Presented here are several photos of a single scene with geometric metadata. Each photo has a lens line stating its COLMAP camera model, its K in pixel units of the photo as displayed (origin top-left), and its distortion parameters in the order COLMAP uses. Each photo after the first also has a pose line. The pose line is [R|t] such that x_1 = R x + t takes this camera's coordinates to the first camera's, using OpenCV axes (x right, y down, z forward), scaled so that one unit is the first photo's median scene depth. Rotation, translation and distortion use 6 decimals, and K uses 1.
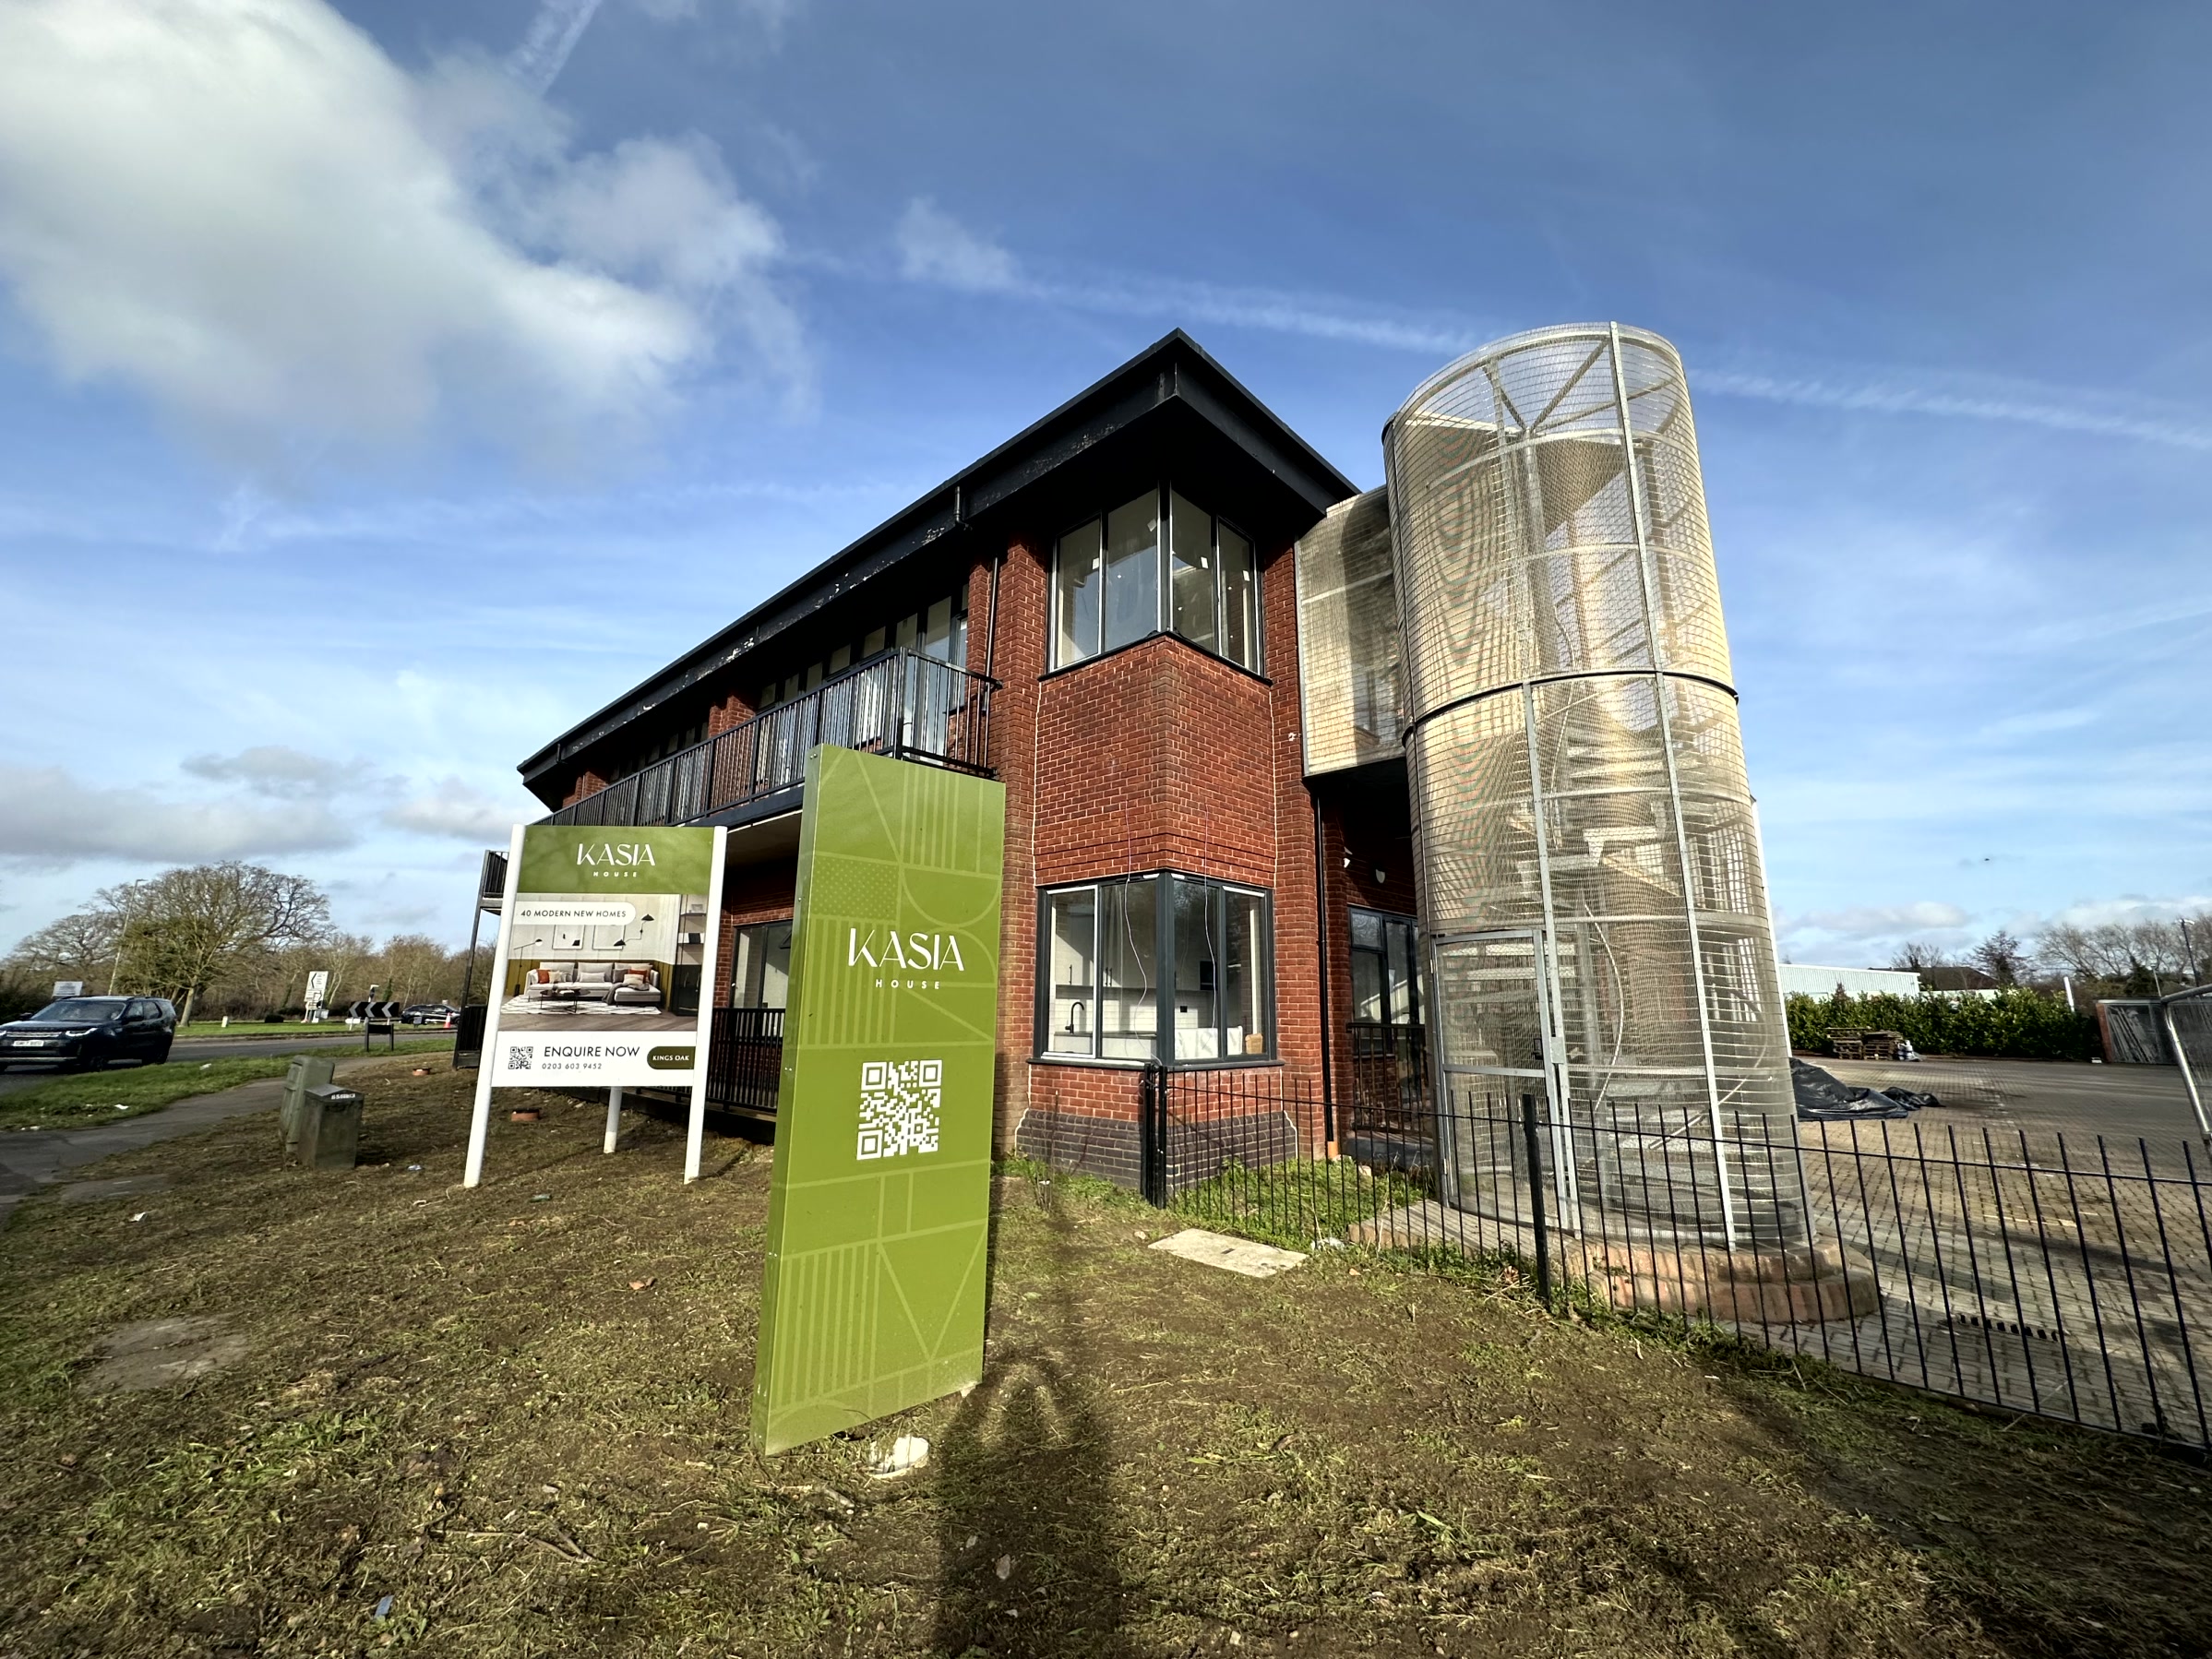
lens RADIAL K [[877.5, 0, 1105.6], [0, 877.5, 833.1], [0, 0, 1]] dist [-0.000114, -0.000060]
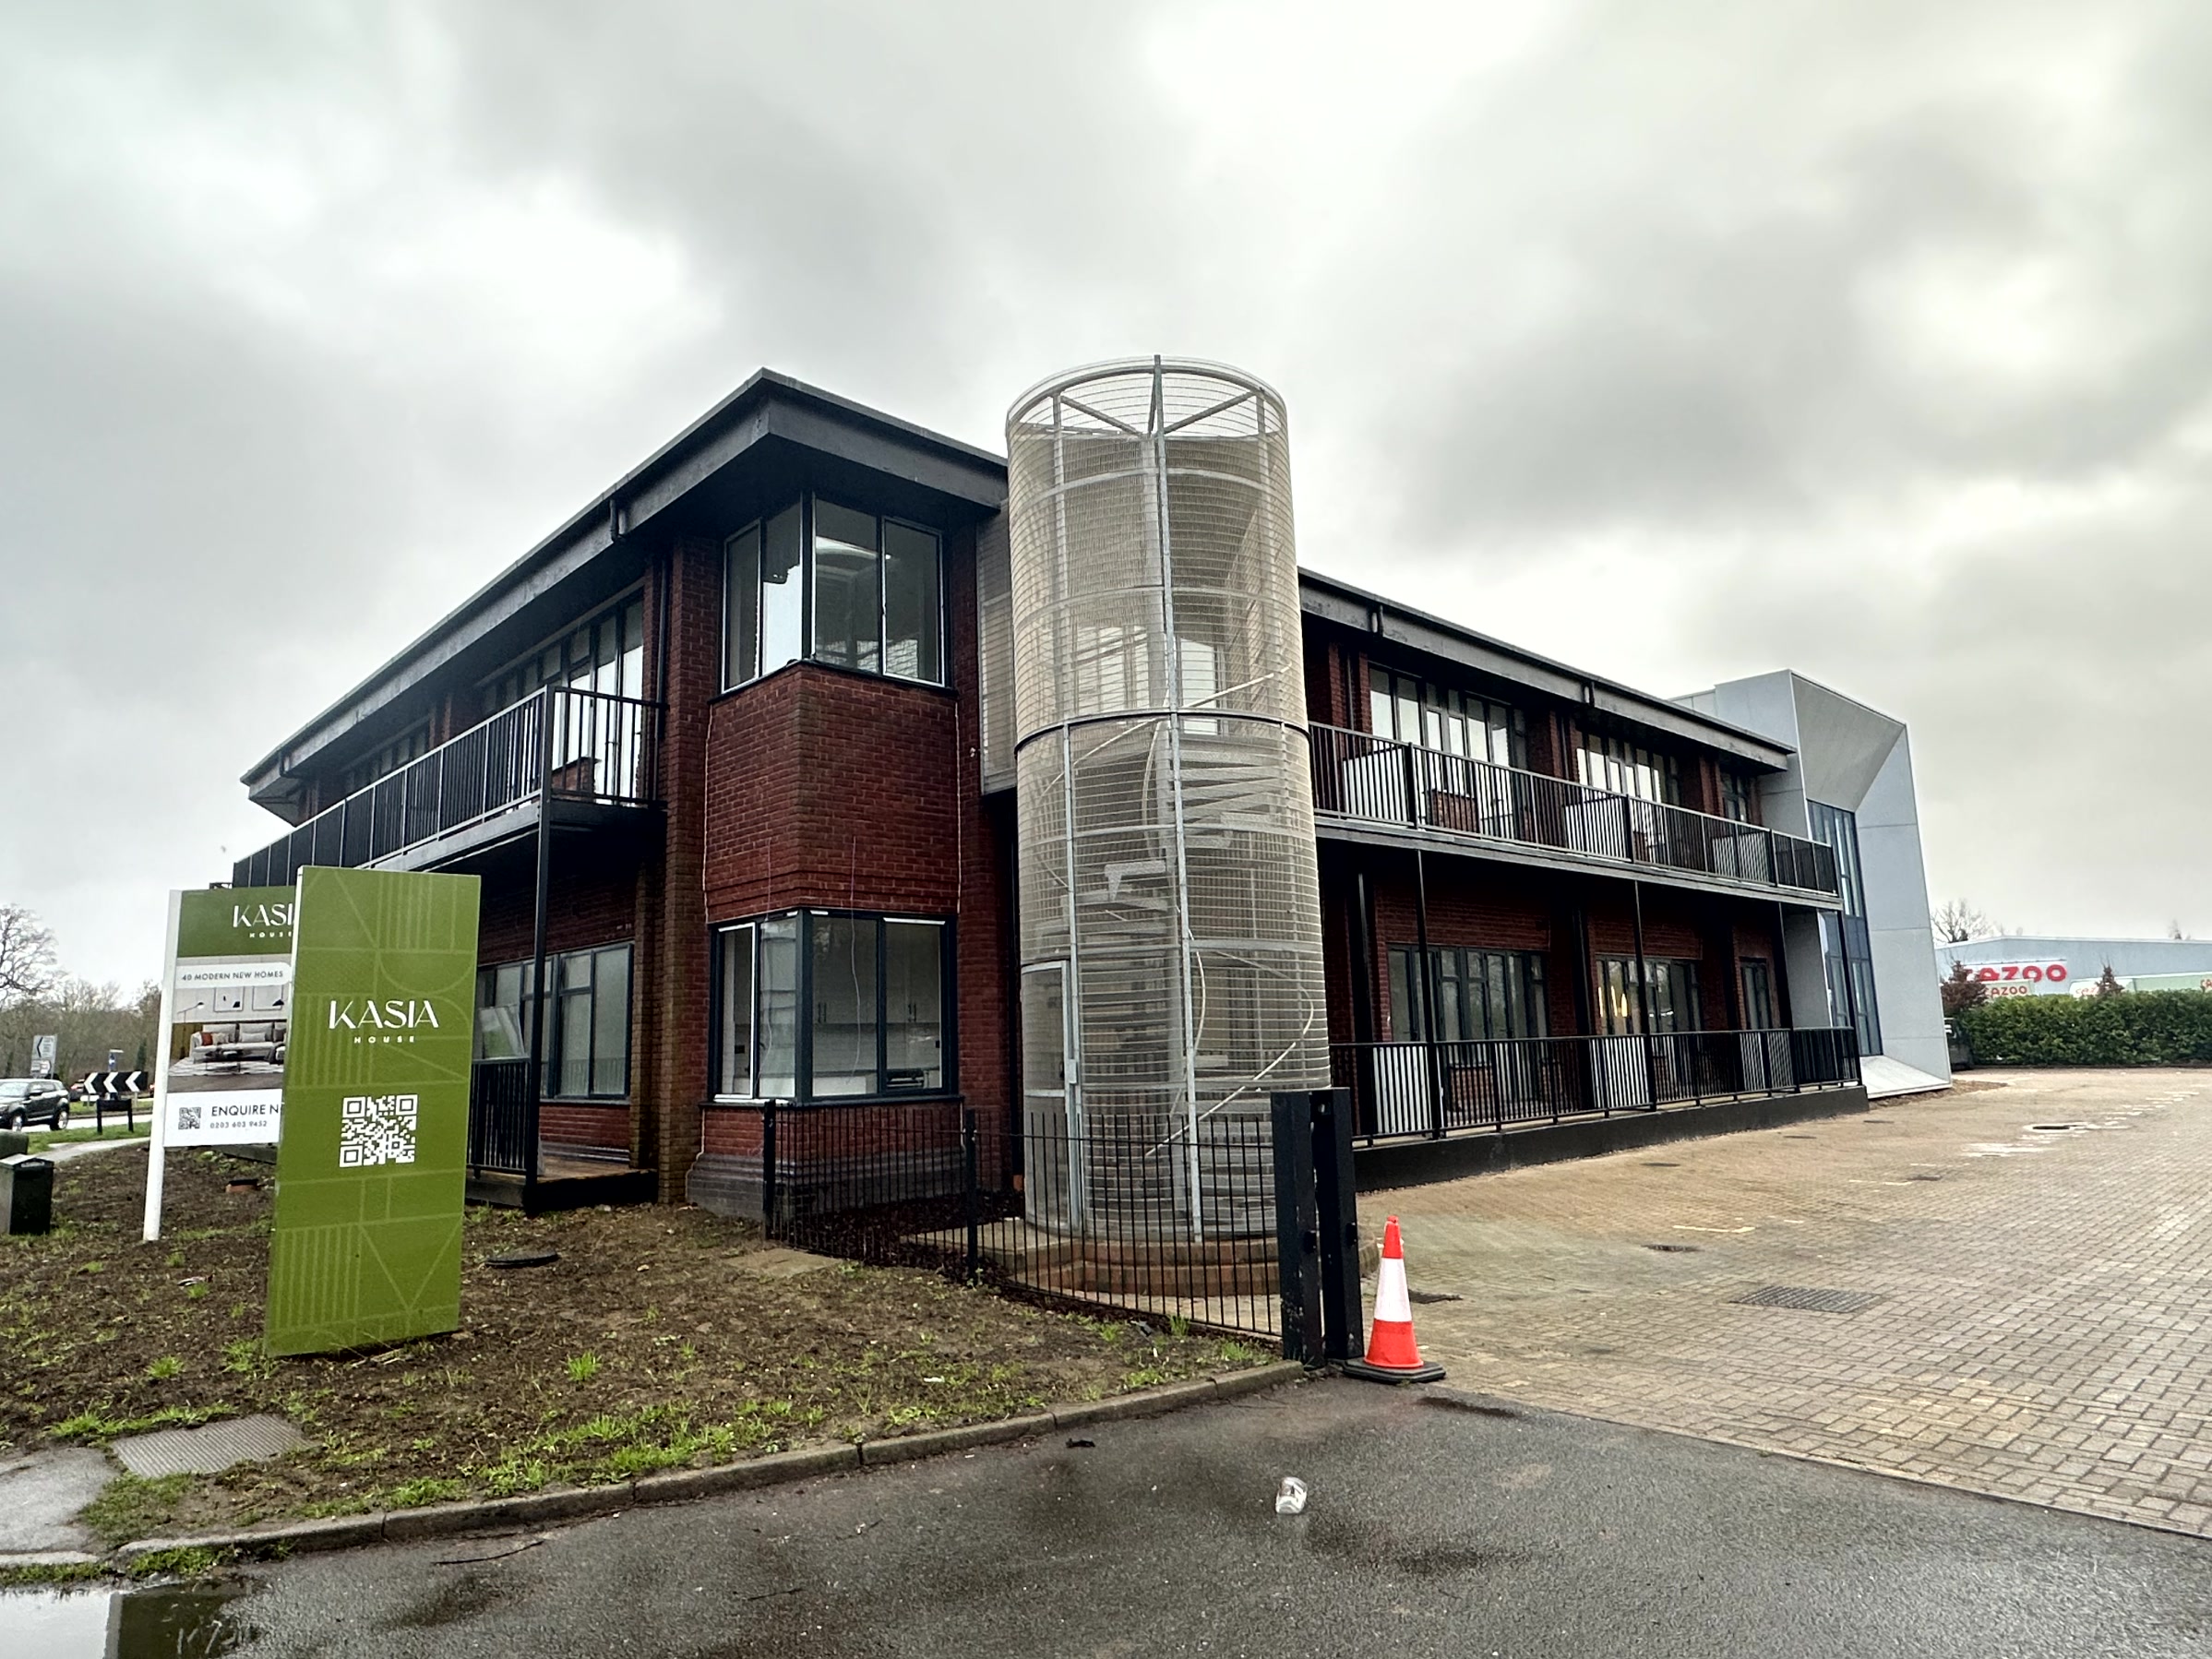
lens RADIAL K [[1311.9, 0, 1097.6], [0, 1311.9, 838.6], [0, 0, 1]] dist [0.001652, 0.001989]
pose [[0.997418, -0.047045, -0.054266, 0.486372], [0.049299, 0.997944, 0.040957, -0.080257], [0.052228, -0.043527, 0.997686, -0.459253]]
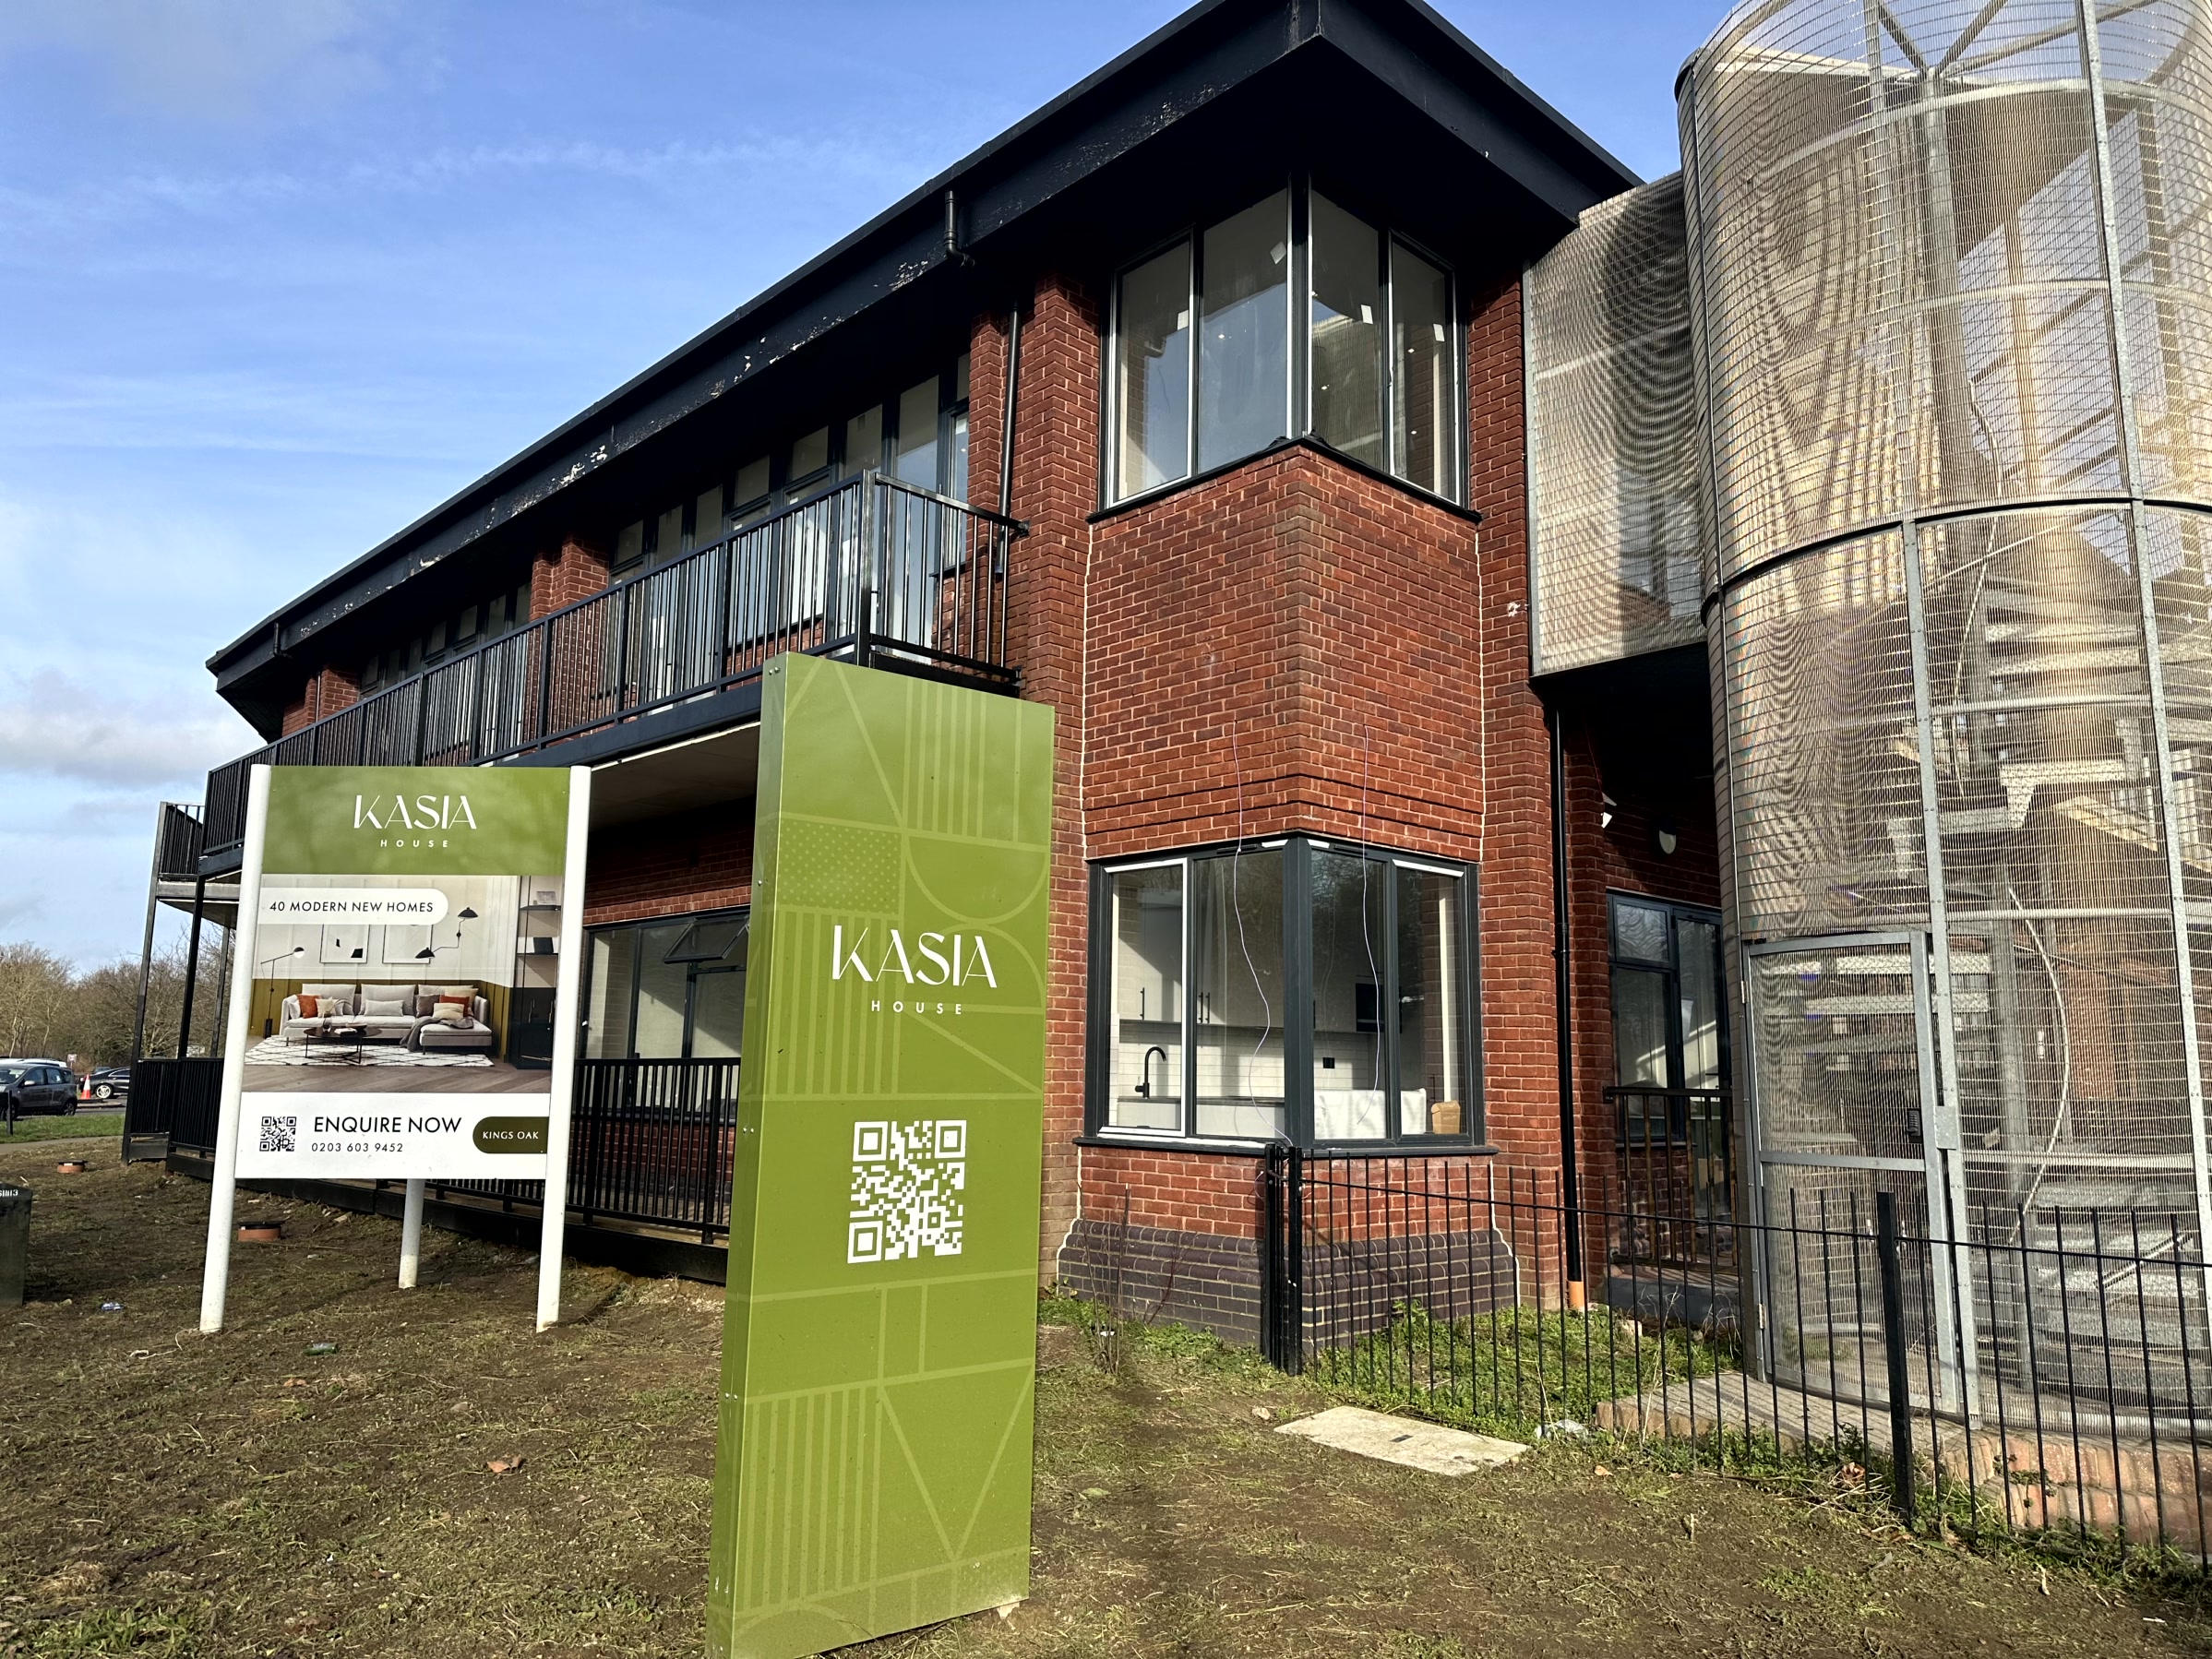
lens RADIAL K [[1530.8, 0, 1107.6], [0, 1530.8, 835.5], [0, 0, 1]] dist [0.144180, -0.221247]
pose [[0.998492, -0.003266, -0.054807, -0.006329], [0.005757, 0.998955, 0.045346, -0.006560], [0.054602, -0.045593, 0.997467, -0.083132]]
